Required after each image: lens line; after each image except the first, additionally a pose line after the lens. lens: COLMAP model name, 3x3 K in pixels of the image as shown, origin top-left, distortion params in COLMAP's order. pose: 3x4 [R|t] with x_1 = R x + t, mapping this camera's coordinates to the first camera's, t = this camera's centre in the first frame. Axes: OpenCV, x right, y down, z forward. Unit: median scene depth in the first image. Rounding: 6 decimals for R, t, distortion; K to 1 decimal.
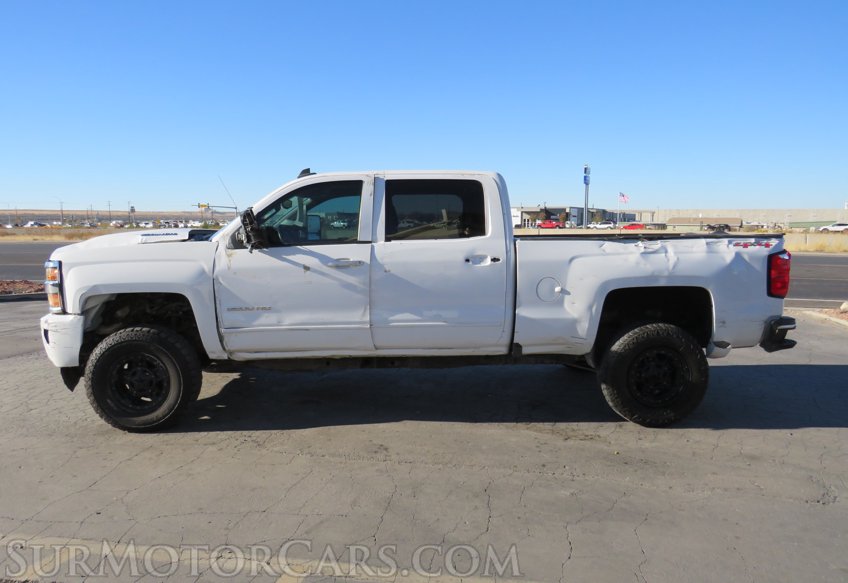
lens RADIAL K [[620.8, 0, 424.7], [0, 620.8, 324.1], [0, 0, 1]] dist [-0.052592, 0.003292]
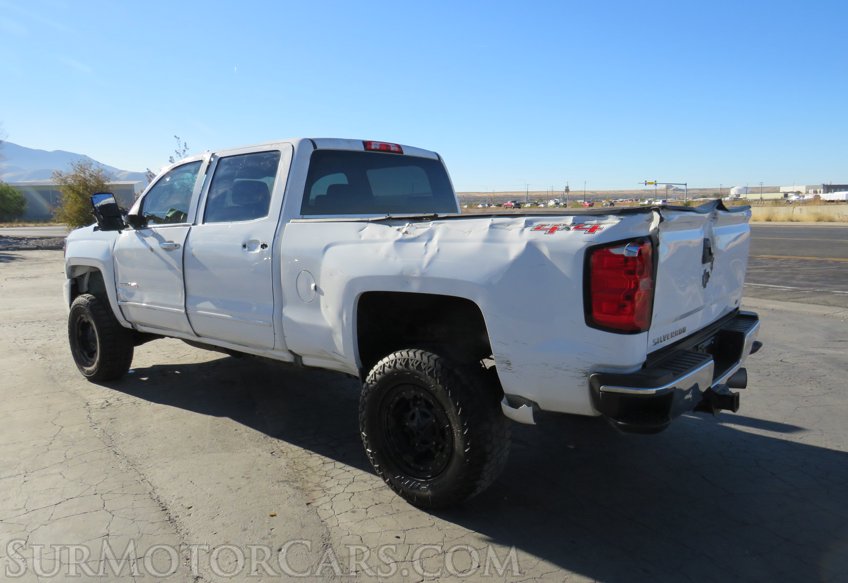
lens RADIAL K [[617.4, 0, 425.1], [0, 617.4, 310.0], [0, 0, 1]] dist [0.001886, 0.001385]
pose [[0.753244, 0.091912, -0.651288, 0.812259], [-0.084141, 0.995518, 0.043178, -0.071609], [0.652337, 0.022277, 0.757601, 0.512007]]
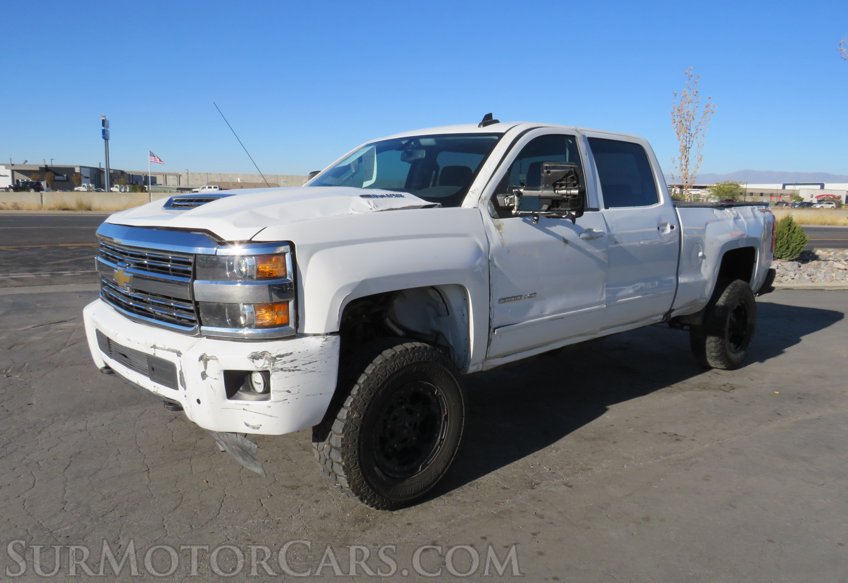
lens RADIAL K [[678.5, 0, 423.3], [0, 678.5, 302.9], [0, 0, 1]] dist [-0.001814, 0.000286]
pose [[0.731974, -0.093282, 0.674917, -0.918215], [0.089212, 0.995177, 0.040793, -0.061916], [-0.675467, 0.030351, 0.736765, 0.464961]]
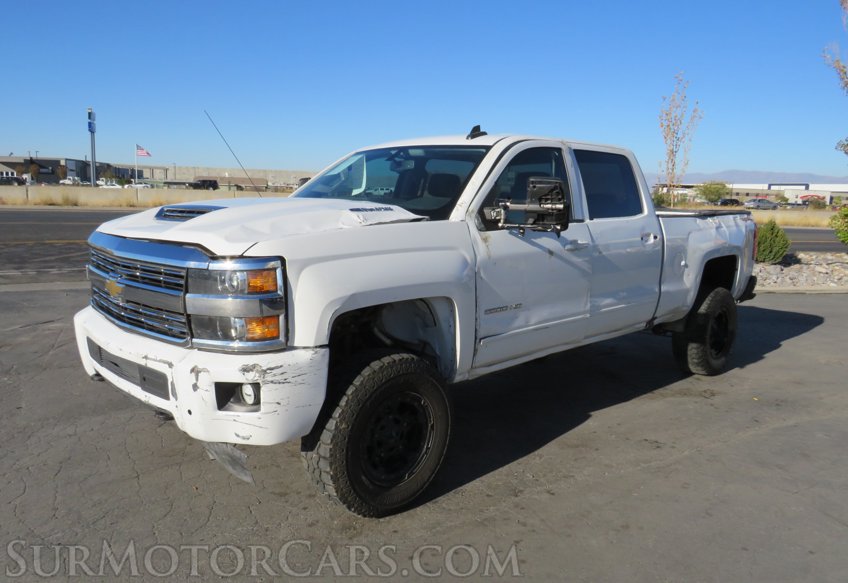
lens RADIAL K [[678.5, 0, 423.3], [0, 678.5, 302.9], [0, 0, 1]] dist [-0.001814, 0.000286]
pose [[0.720331, -0.091370, 0.687586, -0.927102], [0.080254, 0.995607, 0.048226, -0.079758], [-0.688972, 0.020442, 0.724499, 0.453059]]
